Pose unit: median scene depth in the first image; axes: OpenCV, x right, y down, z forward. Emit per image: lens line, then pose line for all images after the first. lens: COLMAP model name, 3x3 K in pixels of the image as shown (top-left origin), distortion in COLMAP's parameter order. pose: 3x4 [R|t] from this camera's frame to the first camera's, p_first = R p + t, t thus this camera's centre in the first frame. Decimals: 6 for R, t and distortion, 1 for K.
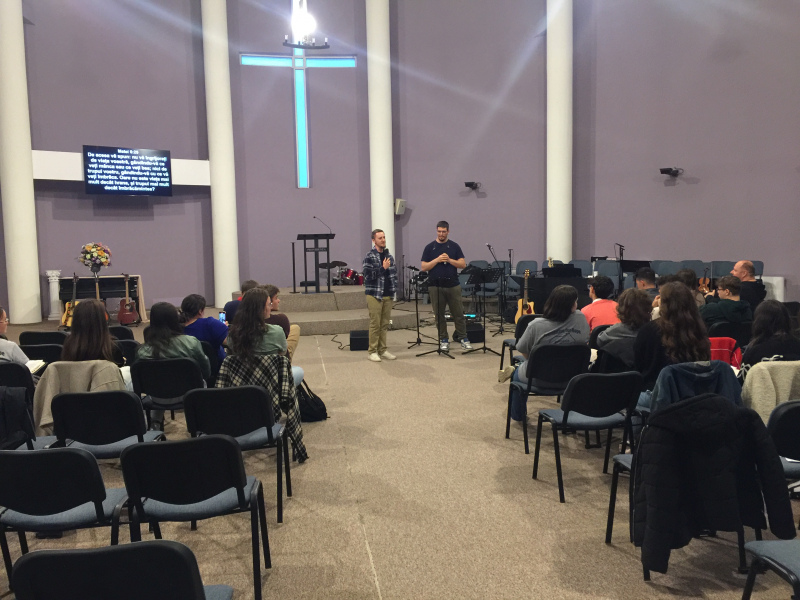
lens RADIAL K [[682.7, 0, 396.6], [0, 682.7, 286.3], [0, 0, 1]] dist [0.080939, -0.090625]
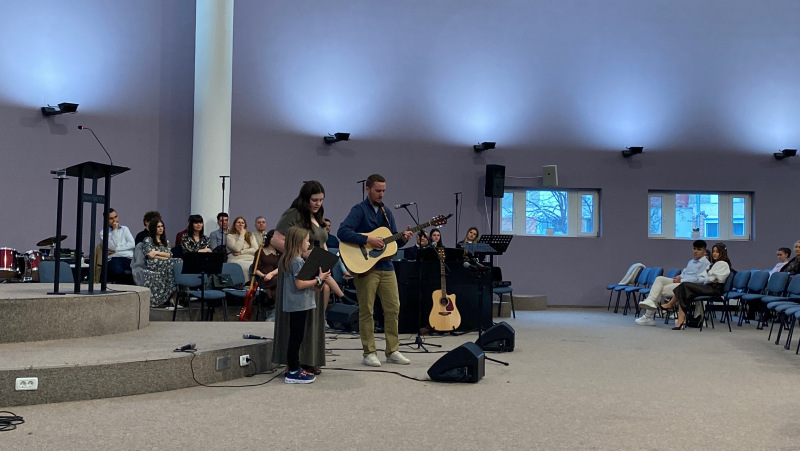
lens RADIAL K [[943.8, 0, 399.9], [0, 943.8, 209.6], [0, 0, 1]] dist [0.080704, 0.000000]
pose [[0.428188, 0.068407, 0.901097, -0.549655], [0.030324, 0.995482, -0.089982, 0.016527], [-0.903181, 0.065854, 0.424179, 0.483158]]
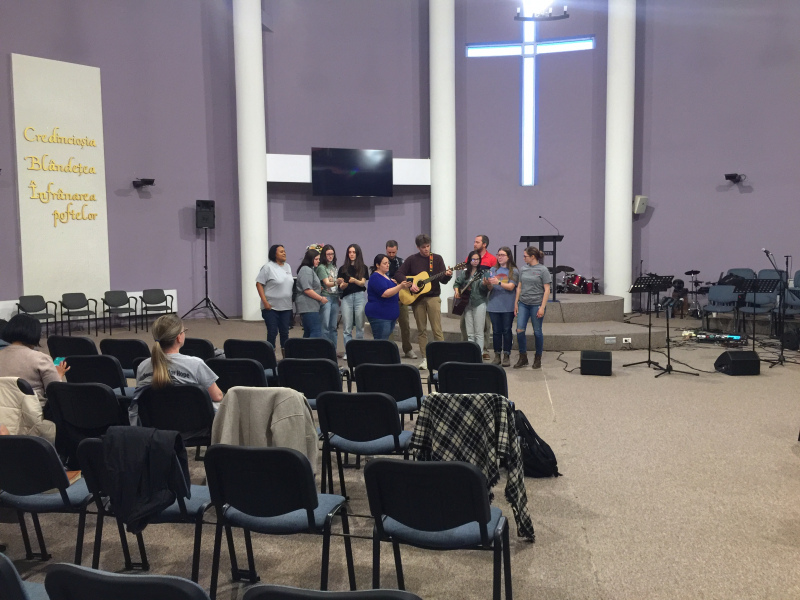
lens RADIAL K [[682.7, 0, 395.8], [0, 682.7, 289.0], [0, 0, 1]] dist [0.080939, -0.090625]
pose [[0.949585, 0.030577, -0.312015, -0.015435], [-0.030161, 0.999526, 0.006161, -0.006077], [0.312055, 0.003560, 0.950057, 0.083697]]
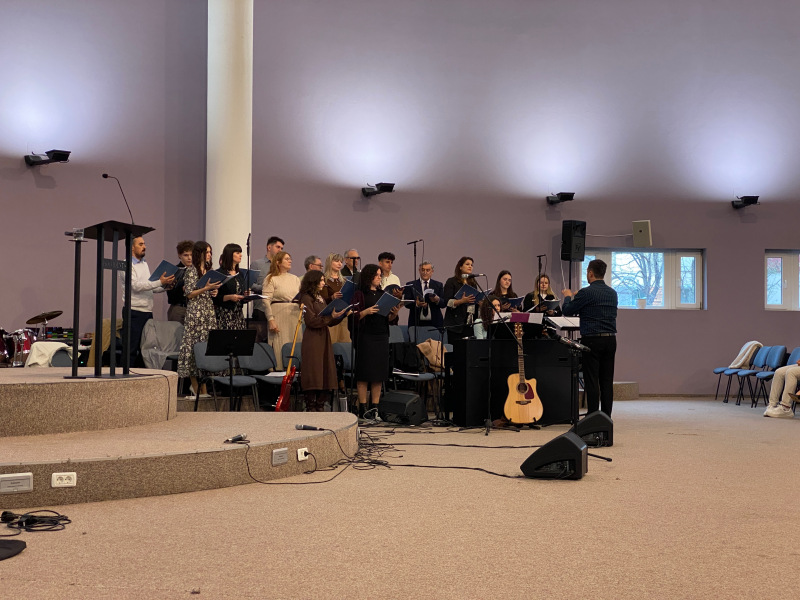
lens RADIAL K [[1197.8, 0, 403.9], [0, 1197.8, 295.9], [0, 0, 1]] dist [0.107519, 0.000000]
pose [[0.448767, 0.052438, 0.892109, -0.590611], [0.036620, 0.996359, -0.076987, 0.020728], [-0.892898, 0.067218, 0.445213, 0.491244]]
